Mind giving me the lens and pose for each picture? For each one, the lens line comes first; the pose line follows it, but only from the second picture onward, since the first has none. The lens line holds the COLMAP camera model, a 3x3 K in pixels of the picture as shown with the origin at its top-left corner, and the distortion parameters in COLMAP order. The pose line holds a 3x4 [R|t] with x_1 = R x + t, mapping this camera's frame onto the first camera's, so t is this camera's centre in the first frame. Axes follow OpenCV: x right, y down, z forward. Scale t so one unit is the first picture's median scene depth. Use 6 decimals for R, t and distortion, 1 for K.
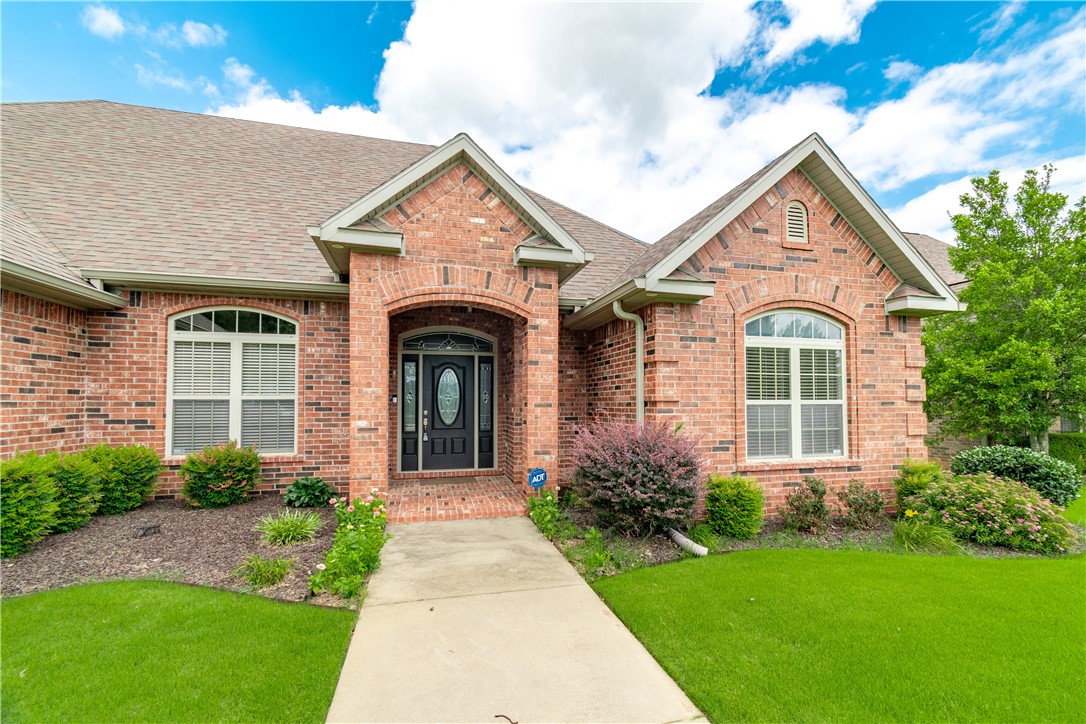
lens RADIAL K [[492.0, 0, 562.9], [0, 492.0, 390.1], [0, 0, 1]] dist [0.002759, 0.000000]
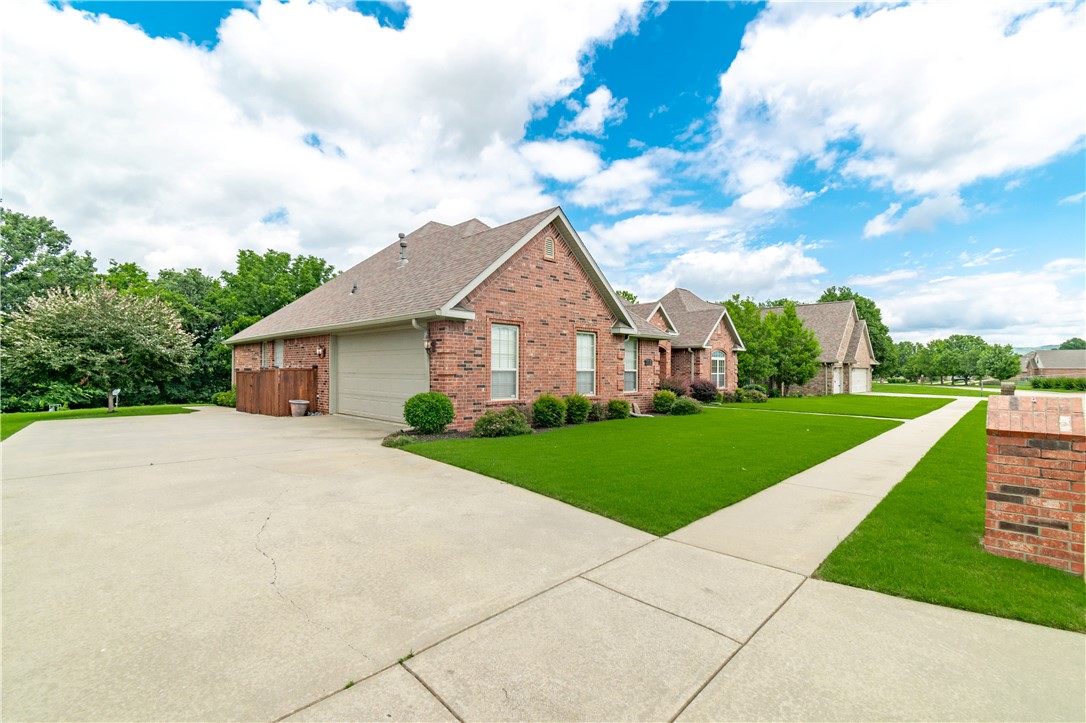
lens RADIAL K [[492.0, 0, 562.9], [0, 492.0, 389.6], [0, 0, 1]] dist [0.002759, 0.000000]
pose [[0.863285, -0.023915, 0.504149, -2.616073], [-0.000207, 0.998860, 0.047737, -0.034472], [-0.504716, -0.041315, 0.862296, -1.810716]]
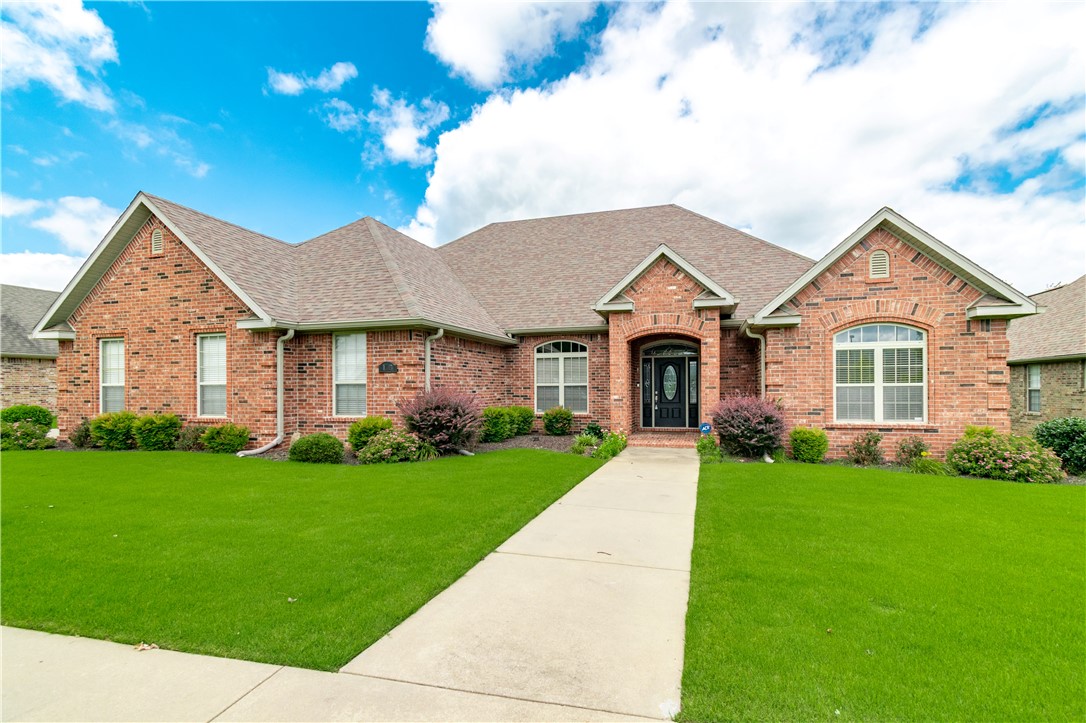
lens RADIAL K [[492.0, 0, 562.9], [0, 492.0, 389.6], [0, 0, 1]] dist [0.002759, 0.000000]
pose [[0.851259, -0.003053, -0.524736, 0.434696], [0.019377, 0.999484, 0.025620, -0.017698], [0.524387, -0.031977, 0.850879, -0.777167]]
